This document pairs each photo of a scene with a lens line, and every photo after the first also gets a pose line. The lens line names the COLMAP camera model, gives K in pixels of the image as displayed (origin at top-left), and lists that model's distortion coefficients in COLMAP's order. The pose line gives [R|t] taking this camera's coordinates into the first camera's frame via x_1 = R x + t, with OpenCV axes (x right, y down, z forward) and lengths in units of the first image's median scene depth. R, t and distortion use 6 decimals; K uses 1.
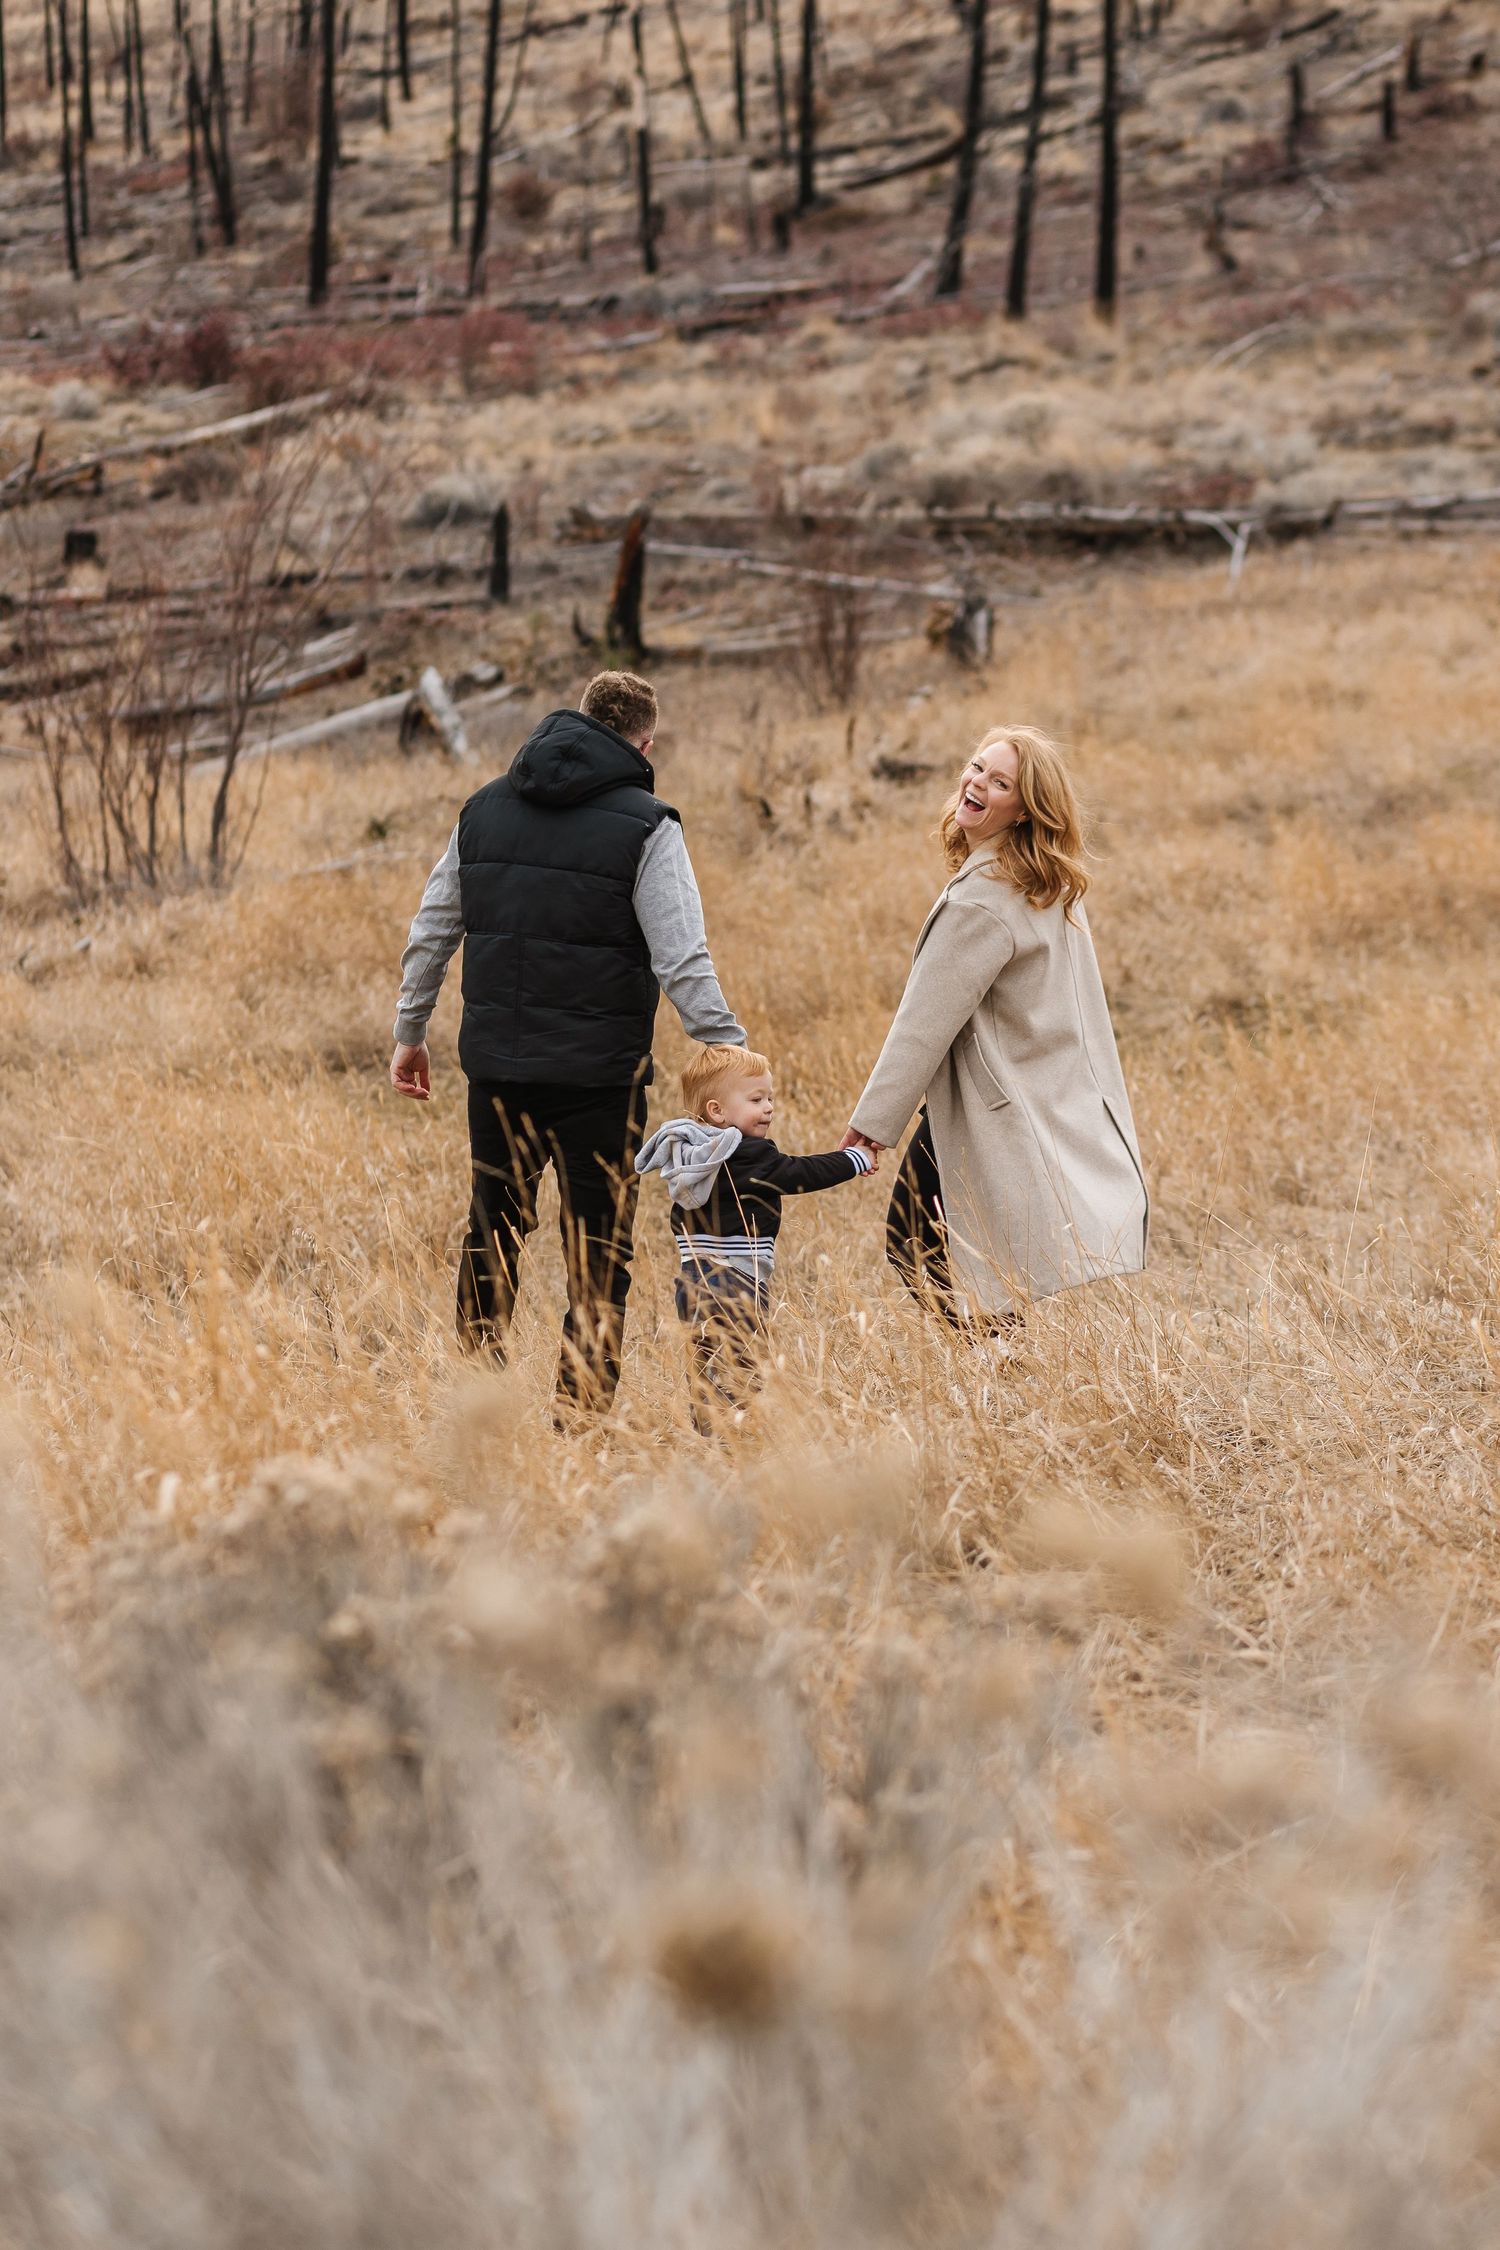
lens RADIAL K [[5227.0, 0, 751.9], [0, 5227.0, 1118.6], [0, 0, 1]] dist [0.115571, 0.000000]
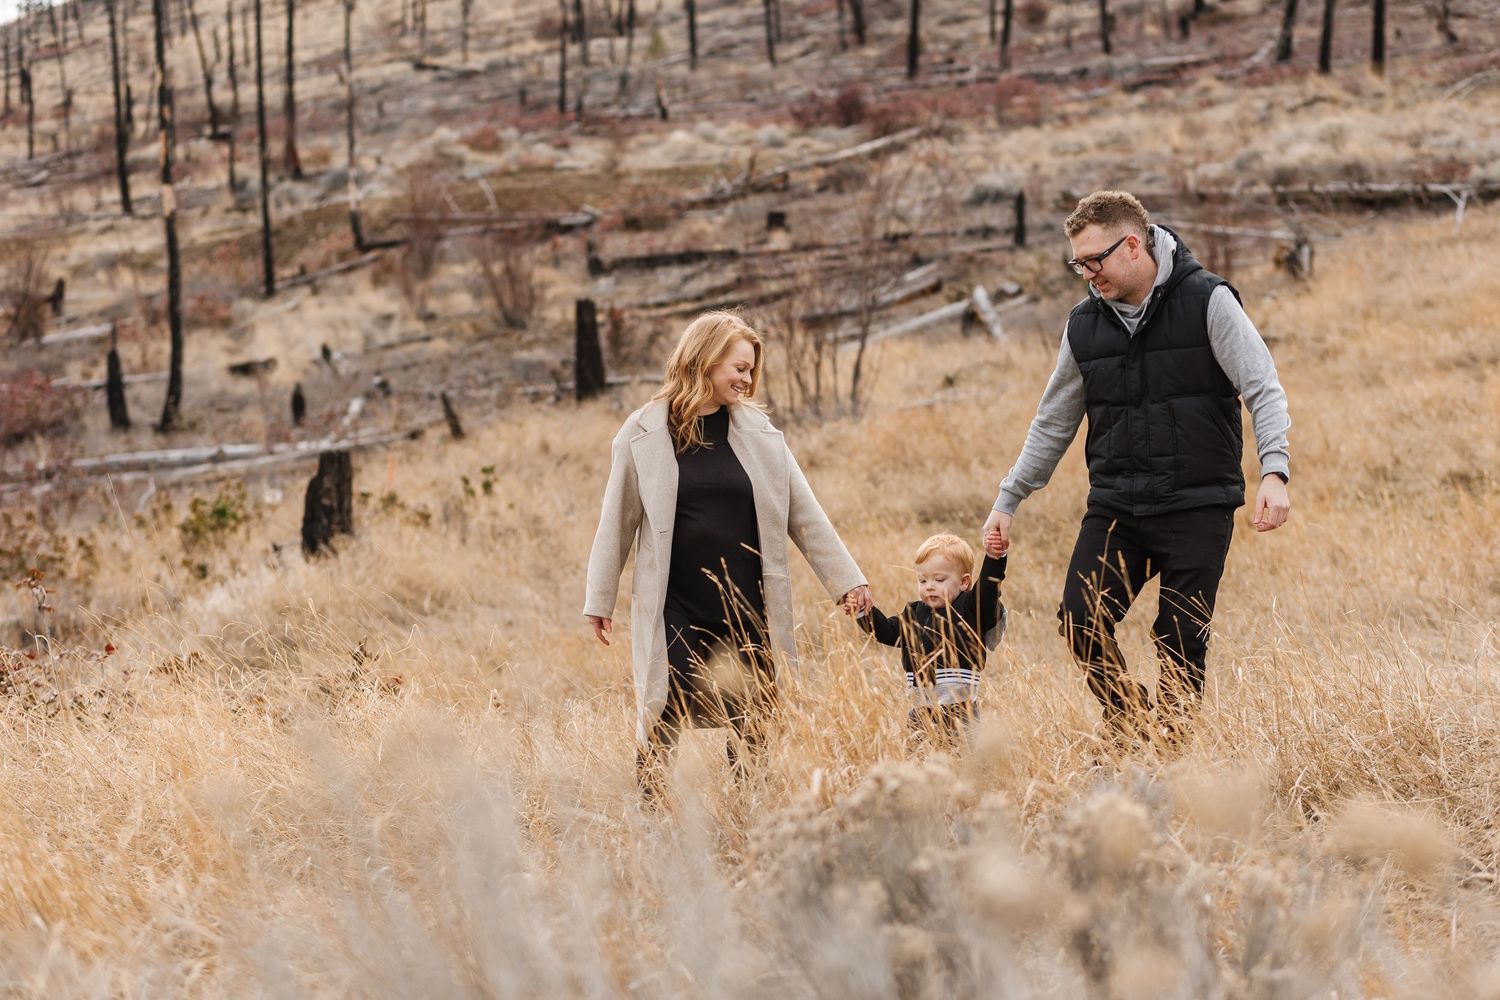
lens RADIAL K [[3484.6, 0, 765.5], [0, 3484.6, 469.5], [0, 0, 1]] dist [0.115571, 0.000000]
pose [[0.993825, -0.013034, -0.110193, -0.006103], [0.009884, 0.999528, -0.029080, 0.006199], [0.110520, 0.027811, 0.993485, -0.138515]]
